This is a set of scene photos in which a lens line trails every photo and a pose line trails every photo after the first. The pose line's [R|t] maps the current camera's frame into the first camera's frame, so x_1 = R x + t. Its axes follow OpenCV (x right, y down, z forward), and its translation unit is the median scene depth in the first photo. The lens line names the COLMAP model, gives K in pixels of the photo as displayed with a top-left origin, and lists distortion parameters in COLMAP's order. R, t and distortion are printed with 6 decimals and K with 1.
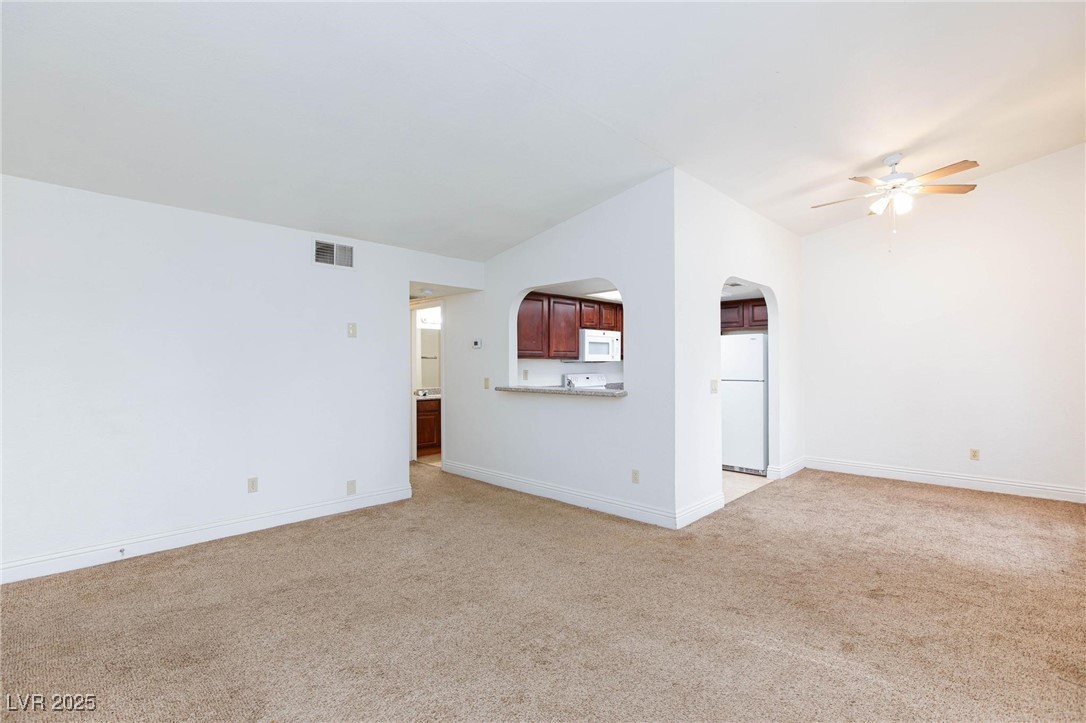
lens RADIAL K [[499.2, 0, 543.9], [0, 499.2, 364.3], [0, 0, 1]] dist [-0.004586, 0.002253]
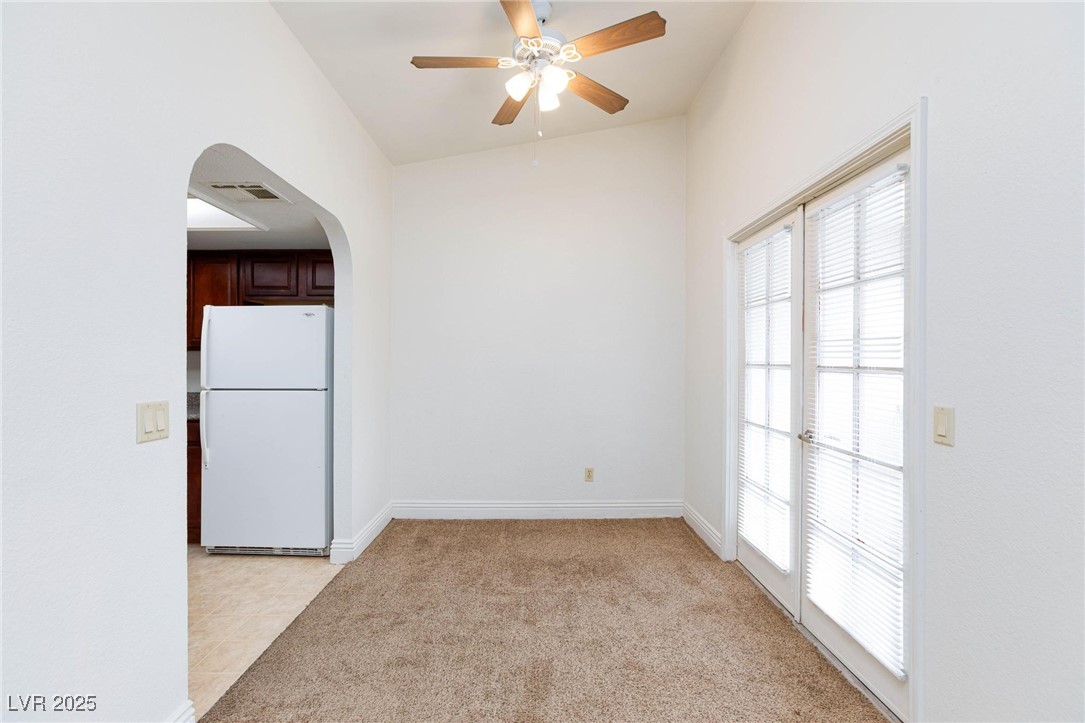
lens RADIAL K [[498.7, 0, 549.8], [0, 498.7, 362.5], [0, 0, 1]] dist [-0.004586, 0.002253]
pose [[0.703536, 0.003539, 0.710650, 0.257643], [-0.007757, 0.999966, 0.002699, -0.001799], [-0.710617, -0.007412, 0.703540, 0.499712]]
